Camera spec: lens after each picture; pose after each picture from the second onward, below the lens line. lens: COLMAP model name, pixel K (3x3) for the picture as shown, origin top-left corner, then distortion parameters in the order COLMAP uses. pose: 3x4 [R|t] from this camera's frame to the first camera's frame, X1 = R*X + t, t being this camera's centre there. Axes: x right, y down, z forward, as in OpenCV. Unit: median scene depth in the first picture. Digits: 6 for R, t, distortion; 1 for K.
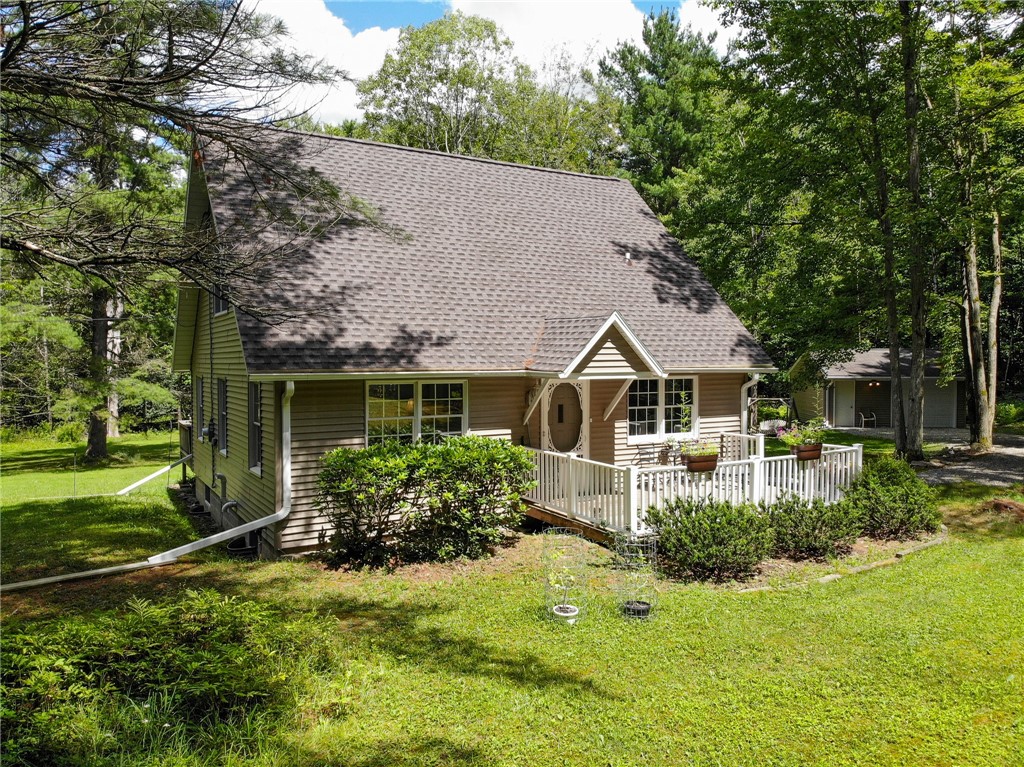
lens RADIAL K [[746.9, 0, 517.0], [0, 746.9, 377.1], [0, 0, 1]] dist [0.039323, -0.150797]
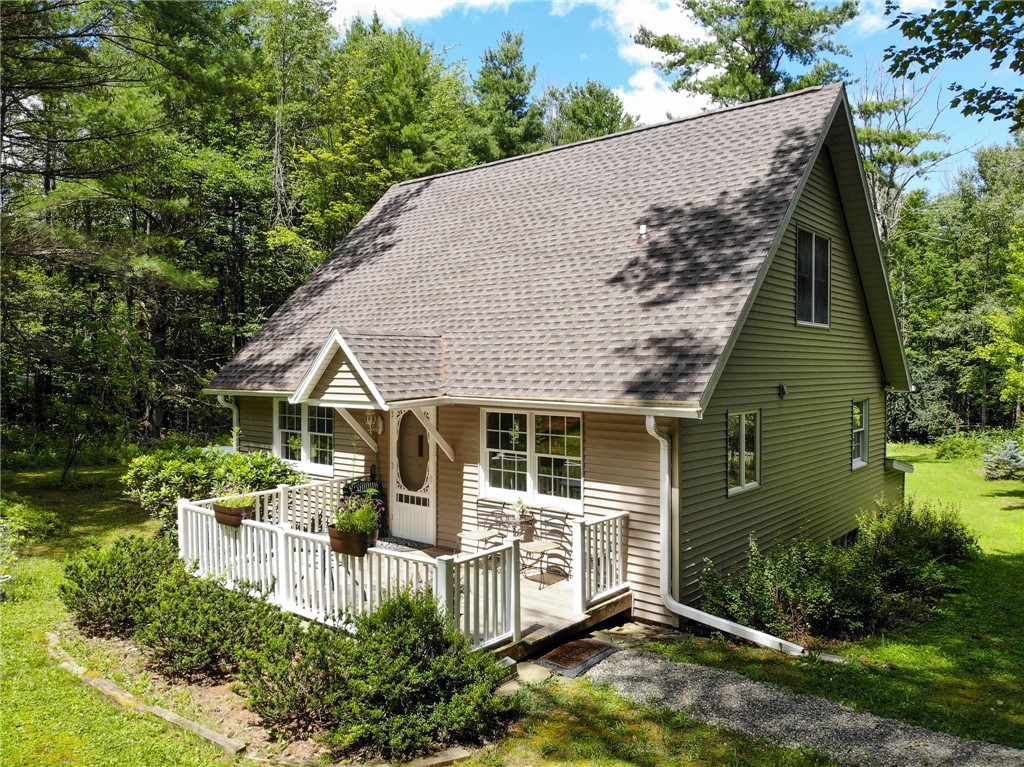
lens RADIAL K [[746.9, 0, 502.0], [0, 746.9, 366.2], [0, 0, 1]] dist [0.039323, -0.150797]
pose [[0.377535, 0.002683, -0.925991, 0.867018], [-0.024117, 0.999685, -0.006936, -0.038508], [0.925681, 0.024951, 0.377481, 0.739114]]
